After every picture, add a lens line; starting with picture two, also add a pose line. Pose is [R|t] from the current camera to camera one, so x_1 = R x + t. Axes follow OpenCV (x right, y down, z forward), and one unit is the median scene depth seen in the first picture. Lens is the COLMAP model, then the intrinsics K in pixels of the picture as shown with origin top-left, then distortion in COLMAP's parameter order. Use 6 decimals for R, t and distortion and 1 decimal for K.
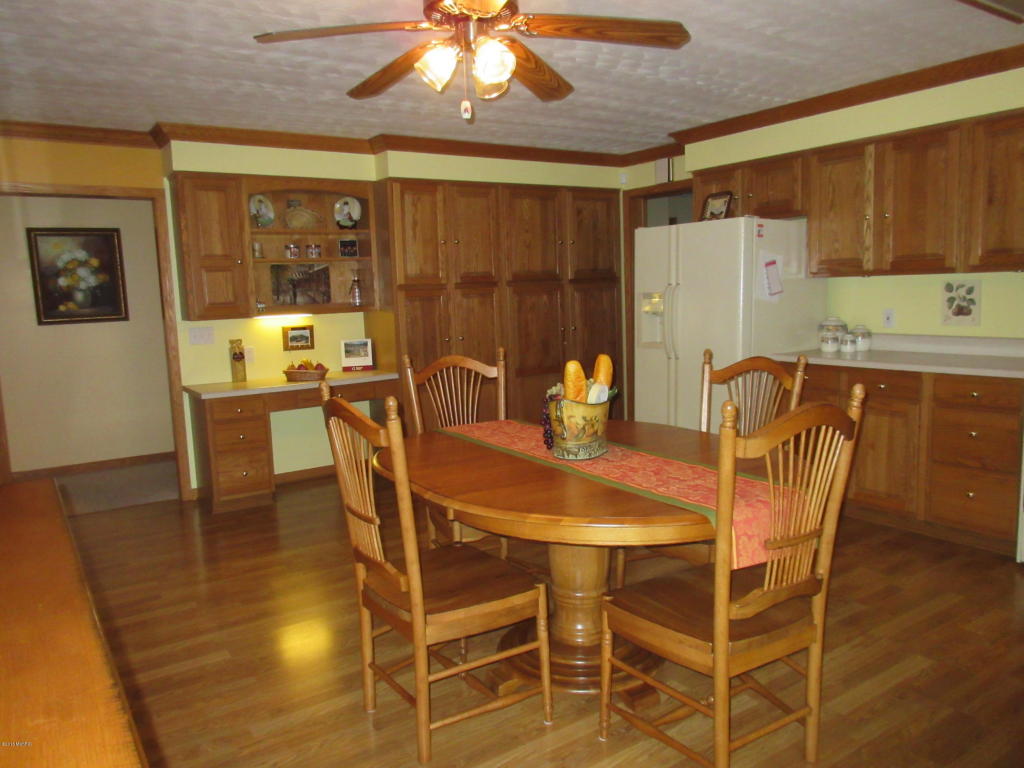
lens RADIAL K [[764.2, 0, 511.6], [0, 764.2, 386.9], [0, 0, 1]] dist [0.027384, -0.004013]
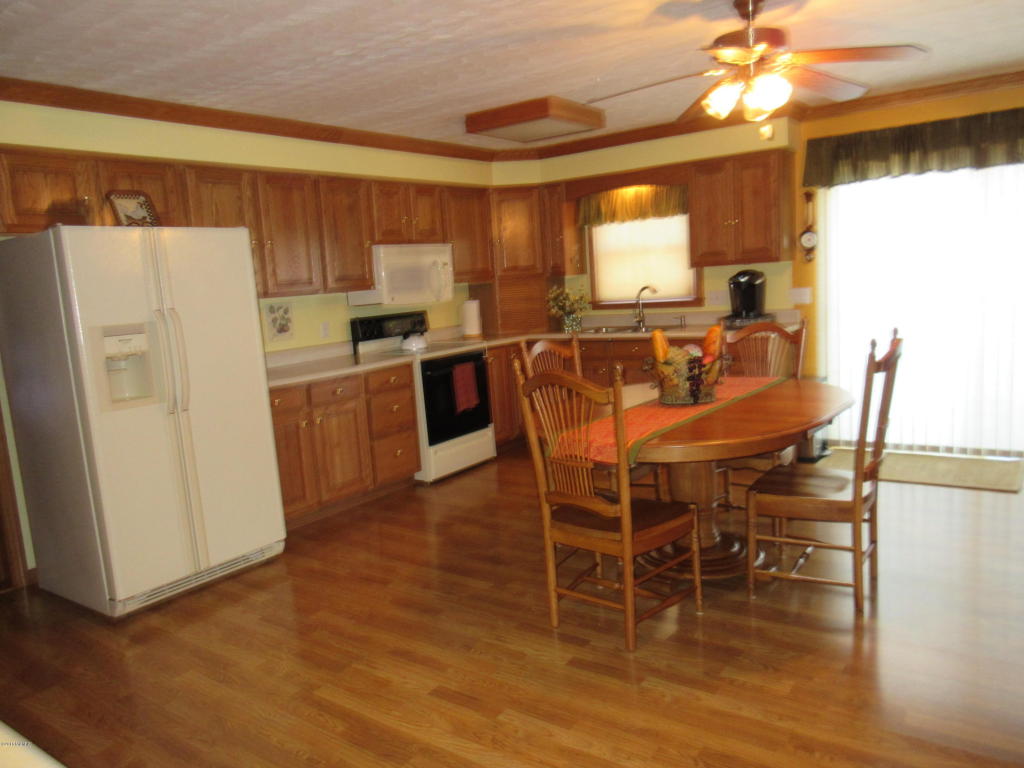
lens RADIAL K [[764.2, 0, 510.1], [0, 764.2, 379.7], [0, 0, 1]] dist [0.027384, -0.004013]
pose [[-0.339235, -0.076138, 0.937615, -0.639385], [0.201432, 0.967721, 0.151462, -0.129473], [-0.918882, 0.240247, -0.312948, 1.058405]]
